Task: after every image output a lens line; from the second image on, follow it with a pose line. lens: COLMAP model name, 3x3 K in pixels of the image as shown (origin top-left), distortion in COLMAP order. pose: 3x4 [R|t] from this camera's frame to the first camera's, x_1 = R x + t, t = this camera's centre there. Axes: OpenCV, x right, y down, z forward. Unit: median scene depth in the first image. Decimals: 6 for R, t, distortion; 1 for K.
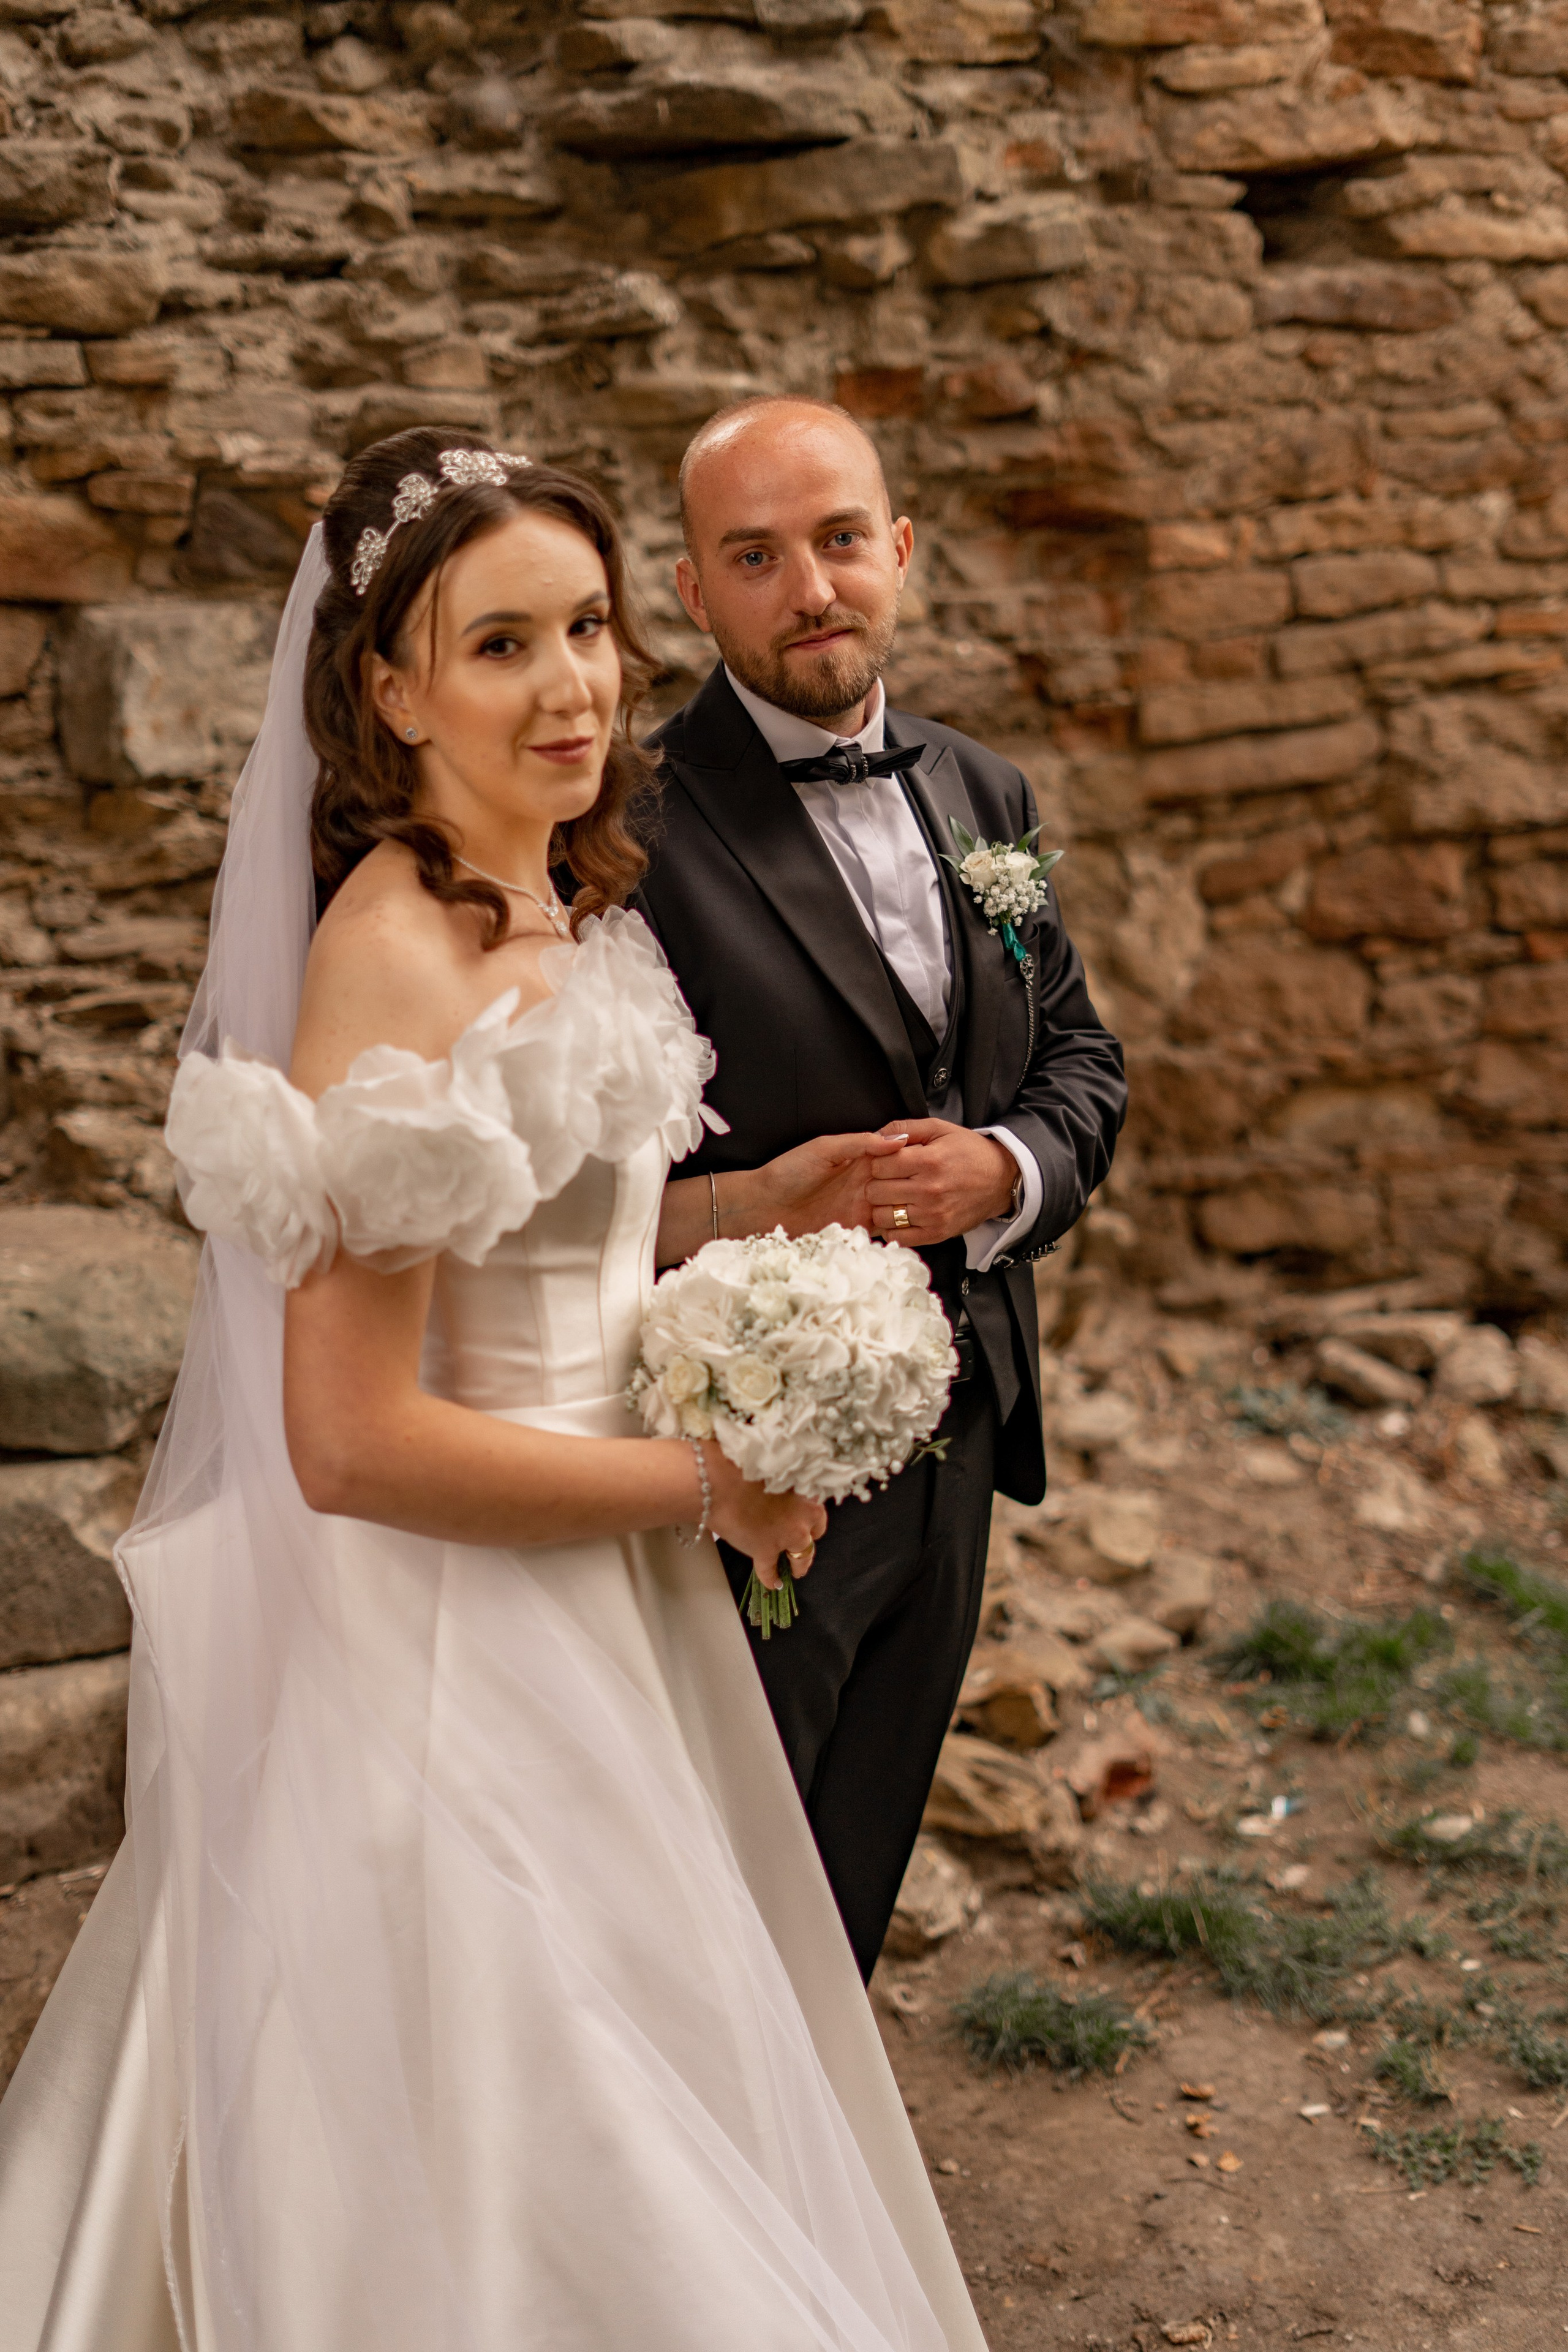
lens RADIAL K [[3459.7, 0, 784.0], [0, 3459.7, 1176.0], [0, 0, 1]] dist [-0.010393, 0.077466]
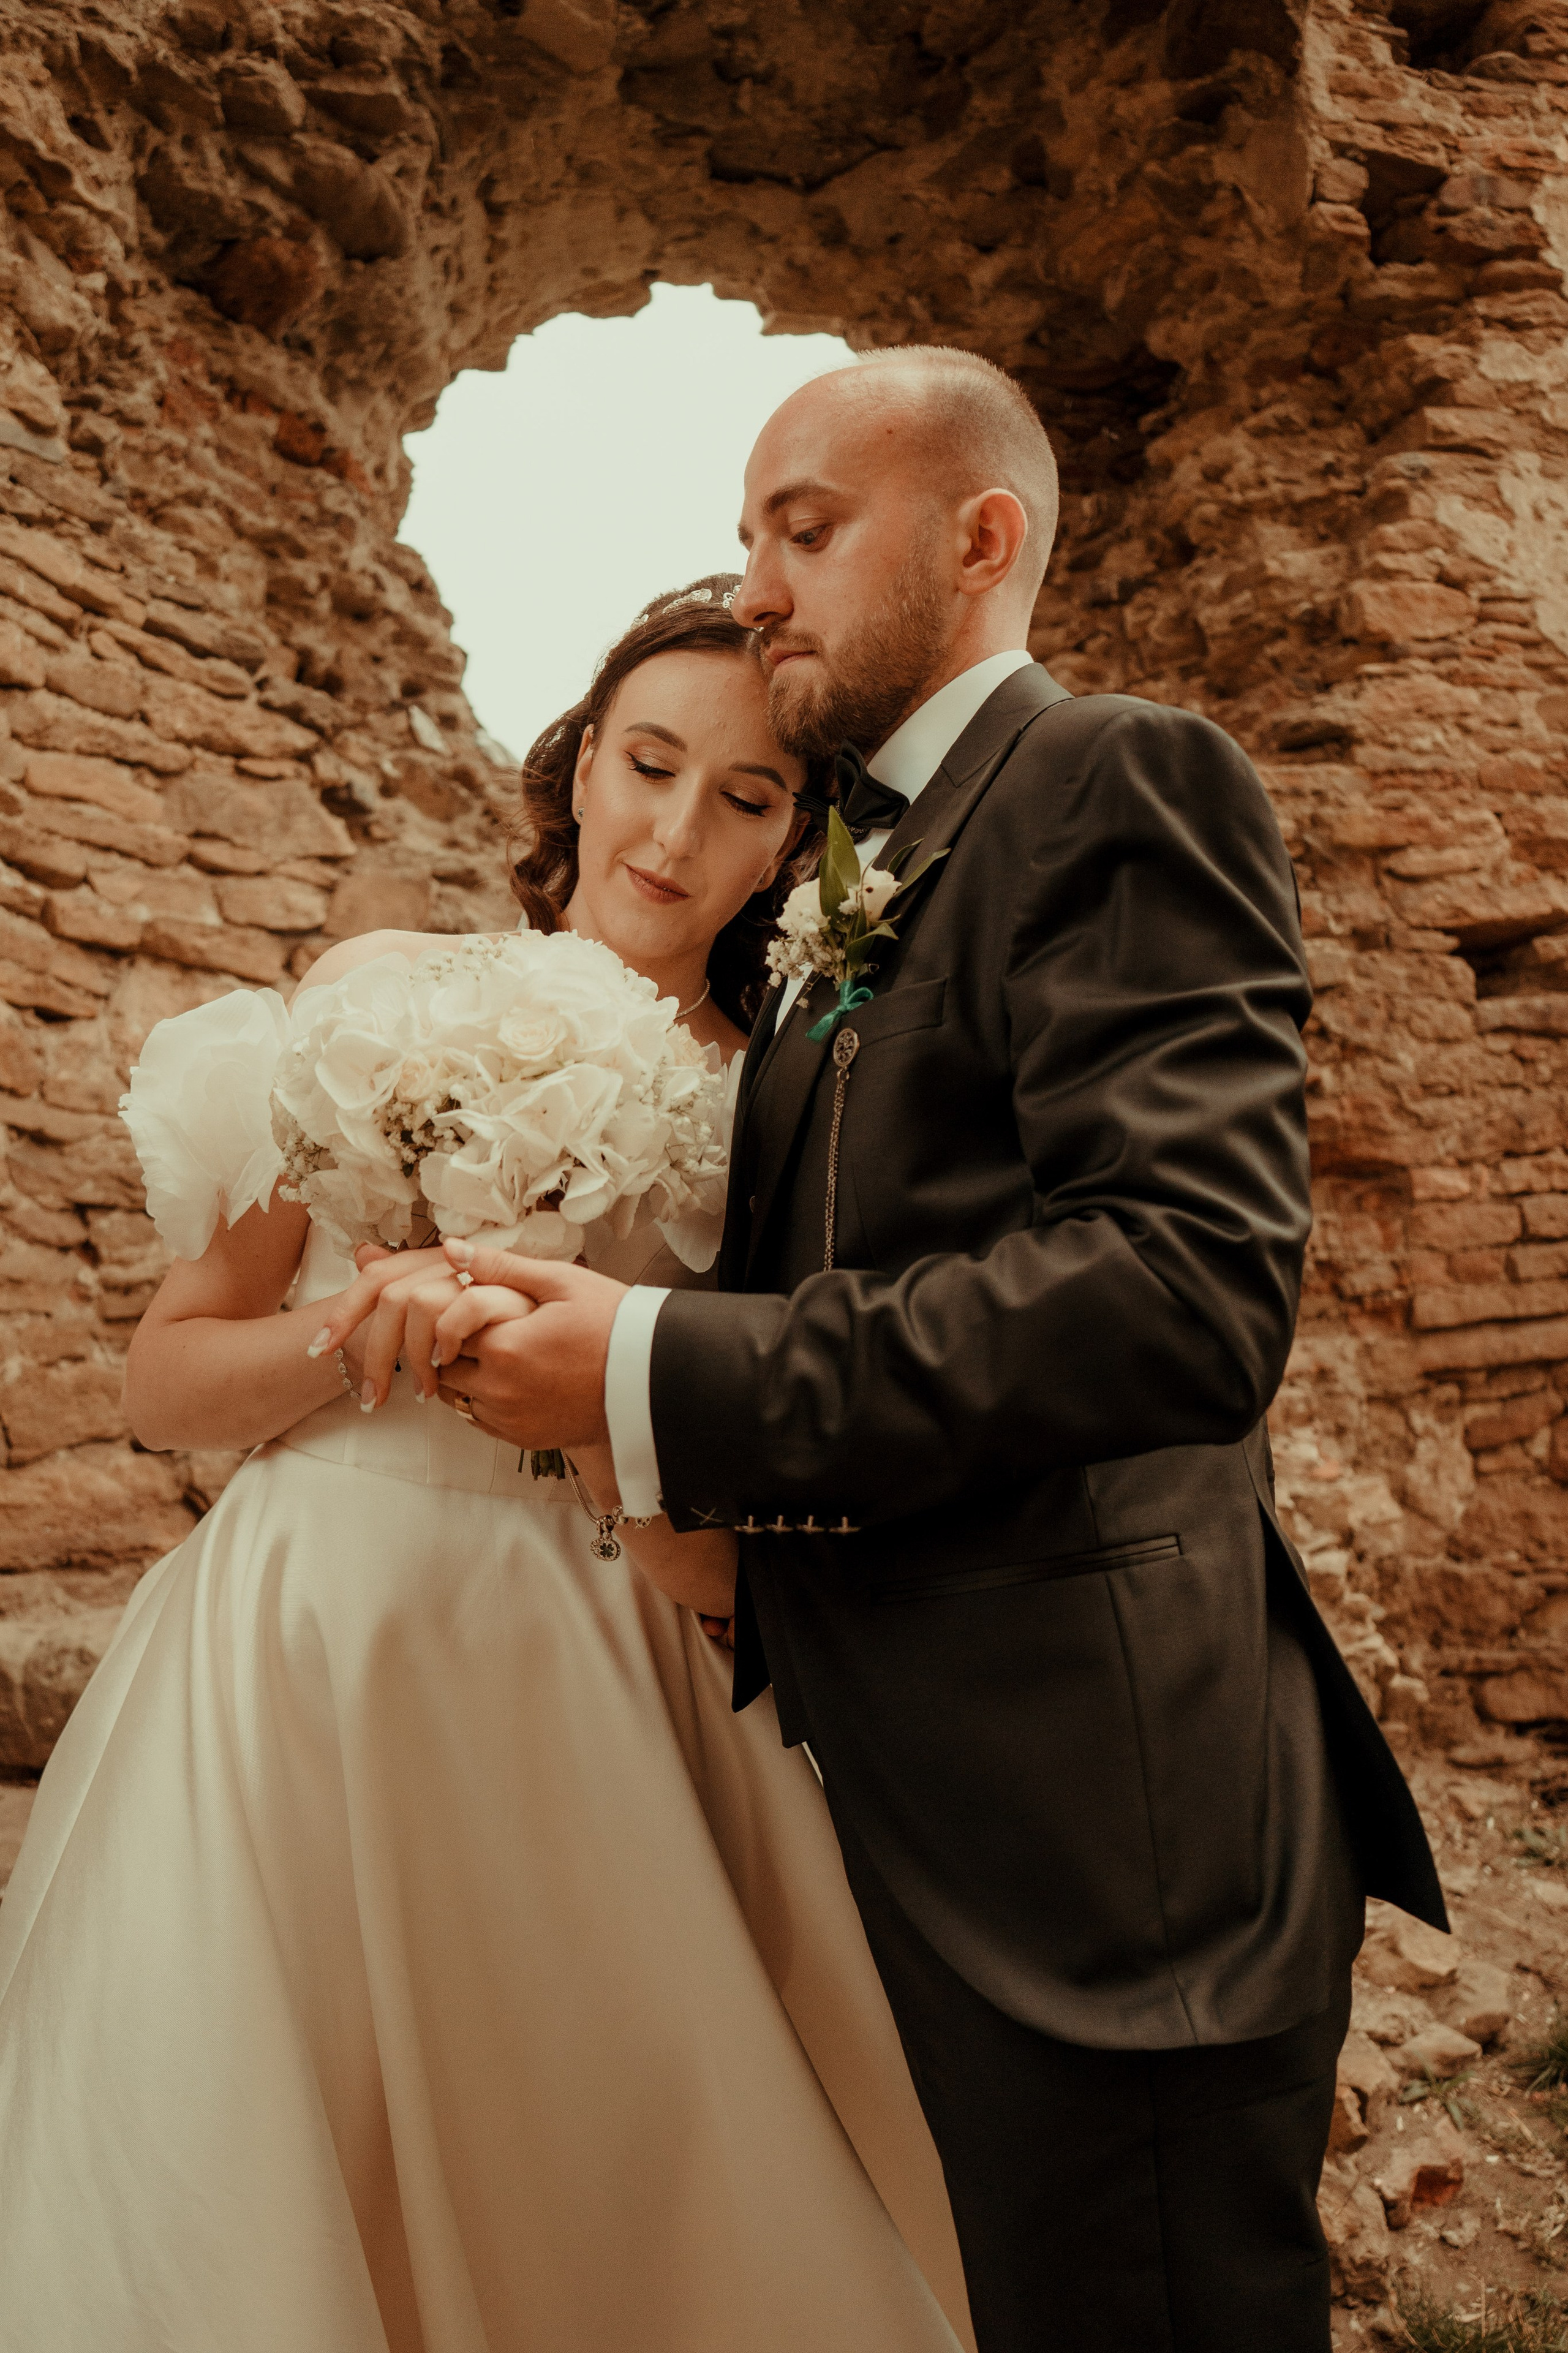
lens RADIAL K [[1628.7, 0, 731.4], [0, 1628.7, 1239.9], [0, 0, 1]] dist [-0.142897, 0.049365]
pose [[0.953733, -0.039074, -0.298106, 0.036046], [-0.051501, 0.955632, -0.290026, 0.036901], [0.296212, 0.291960, 0.909405, 0.360475]]
